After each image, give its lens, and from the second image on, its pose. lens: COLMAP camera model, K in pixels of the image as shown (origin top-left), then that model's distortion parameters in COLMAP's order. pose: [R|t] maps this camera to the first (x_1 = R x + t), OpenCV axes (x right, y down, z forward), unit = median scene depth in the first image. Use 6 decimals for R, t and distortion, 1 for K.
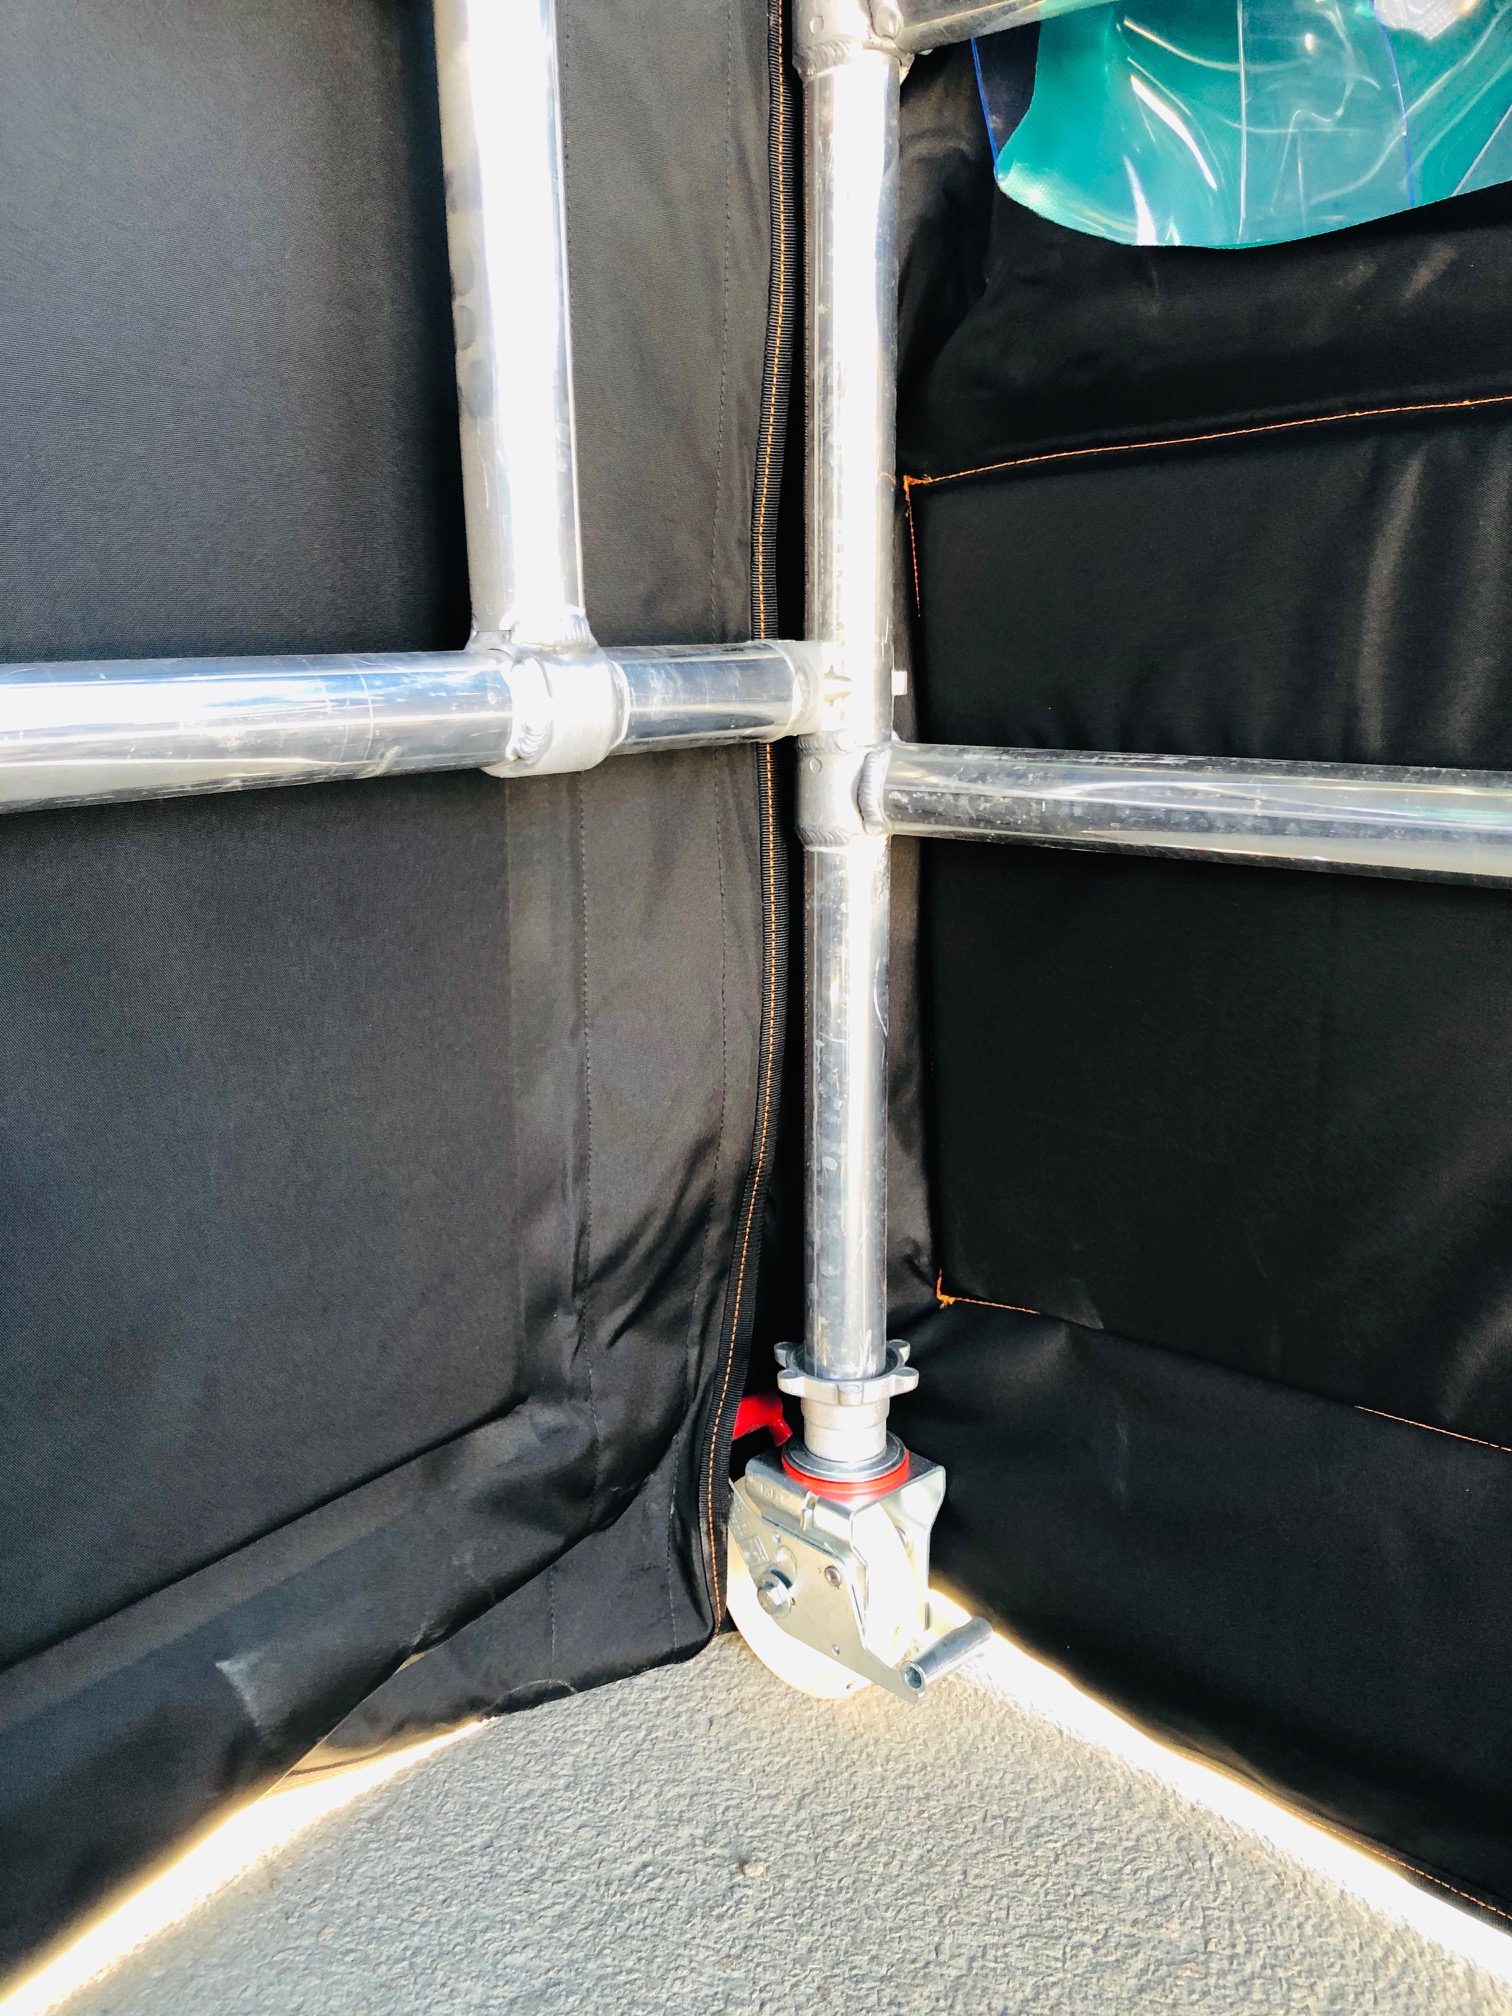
lens RADIAL K [[1634.1, 0, 769.8], [0, 1634.1, 992.1], [0, 0, 1]] dist [0.035916, -0.000512]
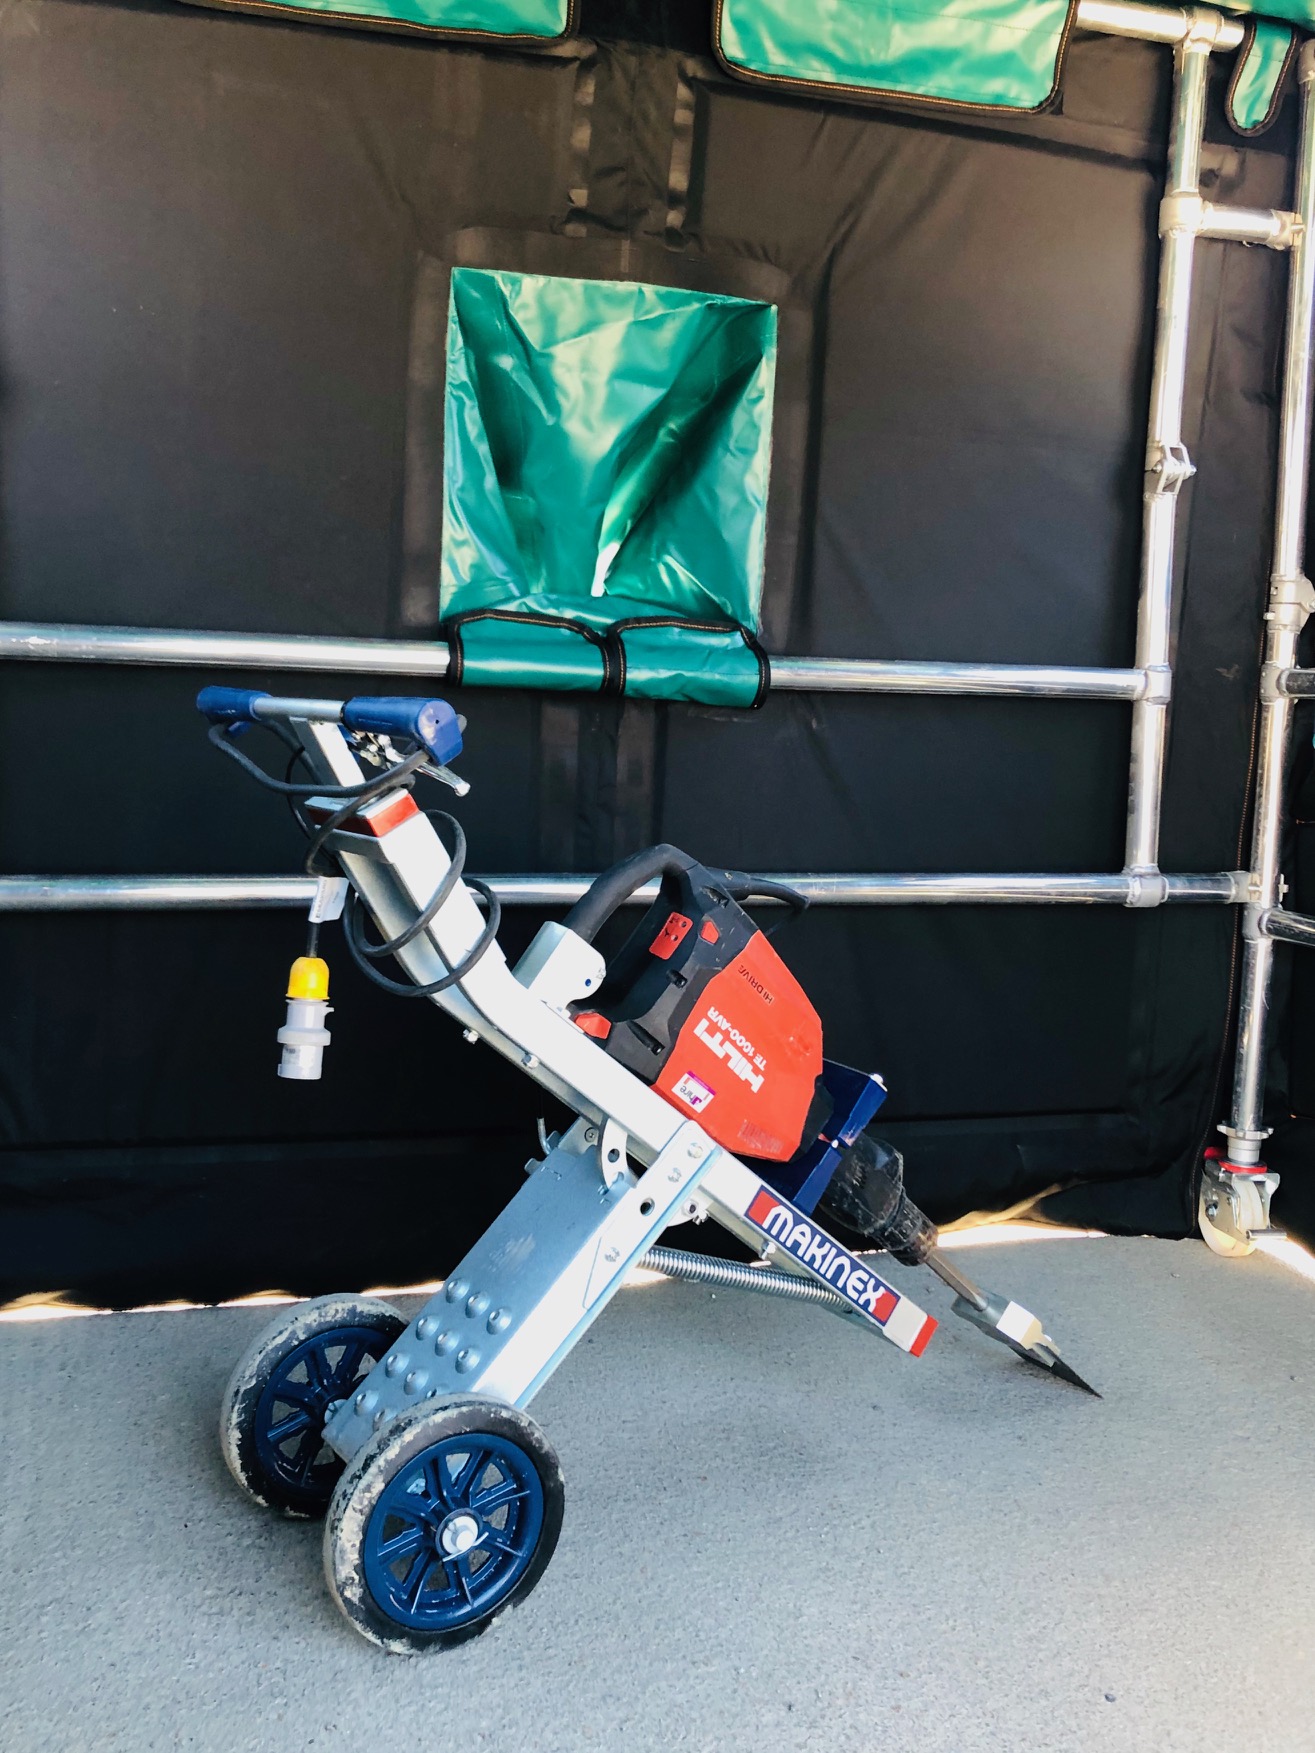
lens RADIAL K [[1420.9, 0, 667.1], [0, 1420.9, 867.6], [0, 0, 1]] dist [0.035916, -0.000512]
pose [[0.826648, 0.085617, -0.556169, 0.592264], [-0.159134, 0.983582, -0.085111, 0.169278], [0.539750, 0.158862, 0.826700, -1.729230]]
